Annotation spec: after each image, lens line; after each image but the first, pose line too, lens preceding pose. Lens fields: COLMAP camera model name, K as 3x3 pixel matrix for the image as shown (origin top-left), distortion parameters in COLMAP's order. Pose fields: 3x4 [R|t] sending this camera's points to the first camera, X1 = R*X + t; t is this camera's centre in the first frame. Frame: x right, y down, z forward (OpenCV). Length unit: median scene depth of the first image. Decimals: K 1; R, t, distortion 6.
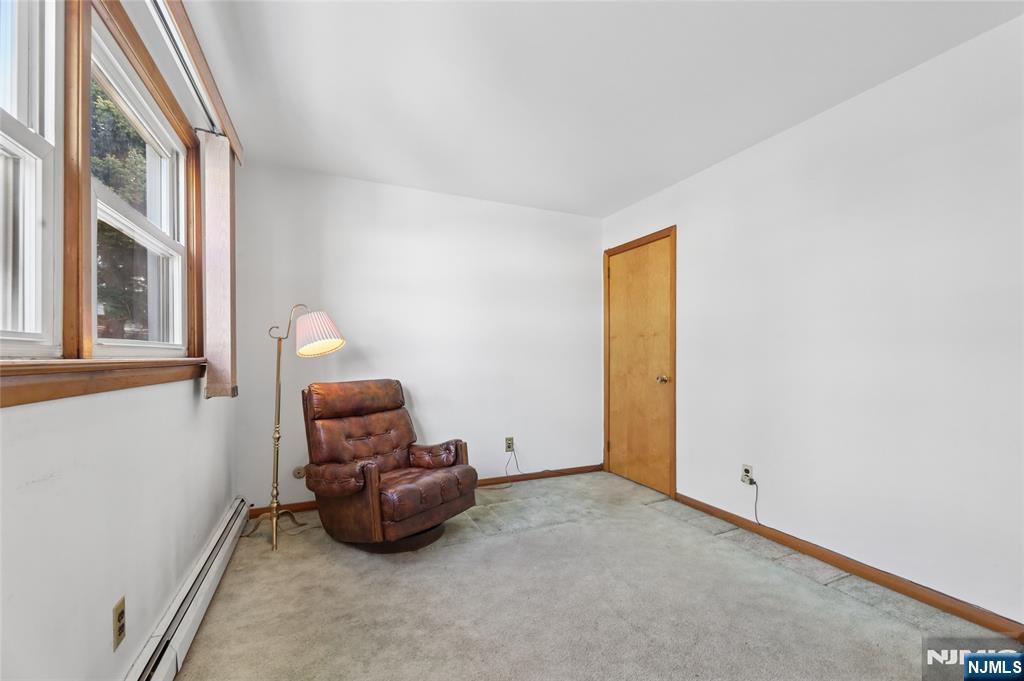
lens RADIAL K [[423.7, 0, 511.2], [0, 423.7, 353.1], [0, 0, 1]] dist [0.001536, 0.000075]
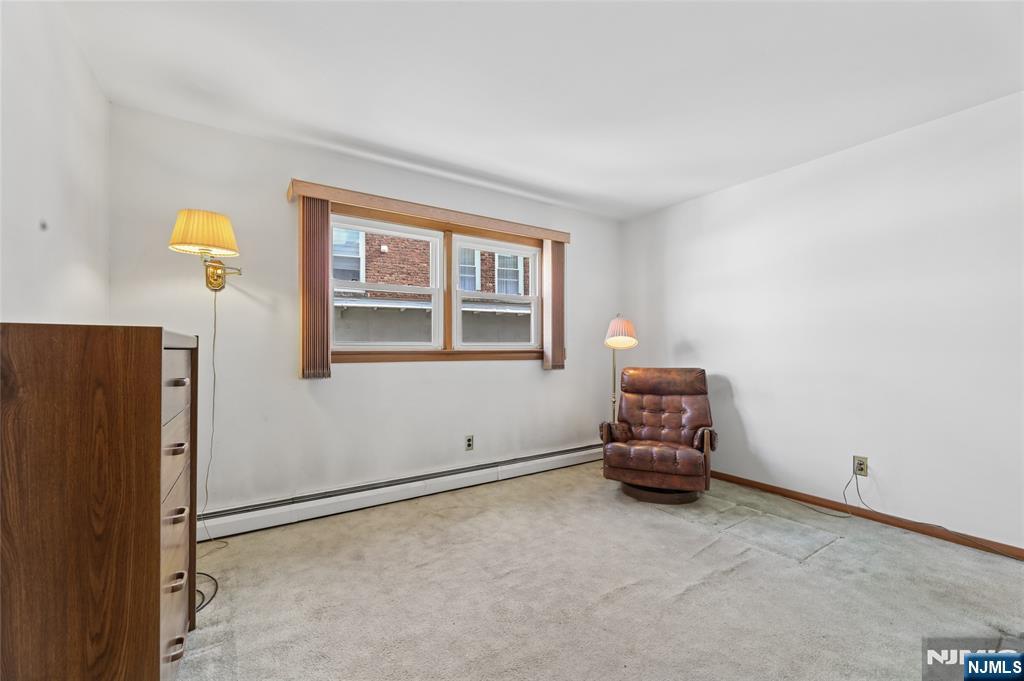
lens RADIAL K [[418.0, 0, 512.0], [0, 418.0, 340.5], [0, 0, 1]] dist [-0.000811, -0.000017]
pose [[0.163230, -0.017427, -0.986434, 0.824046], [0.010895, 0.999815, -0.015860, -0.001577], [0.986528, -0.008159, 0.163390, 0.359234]]
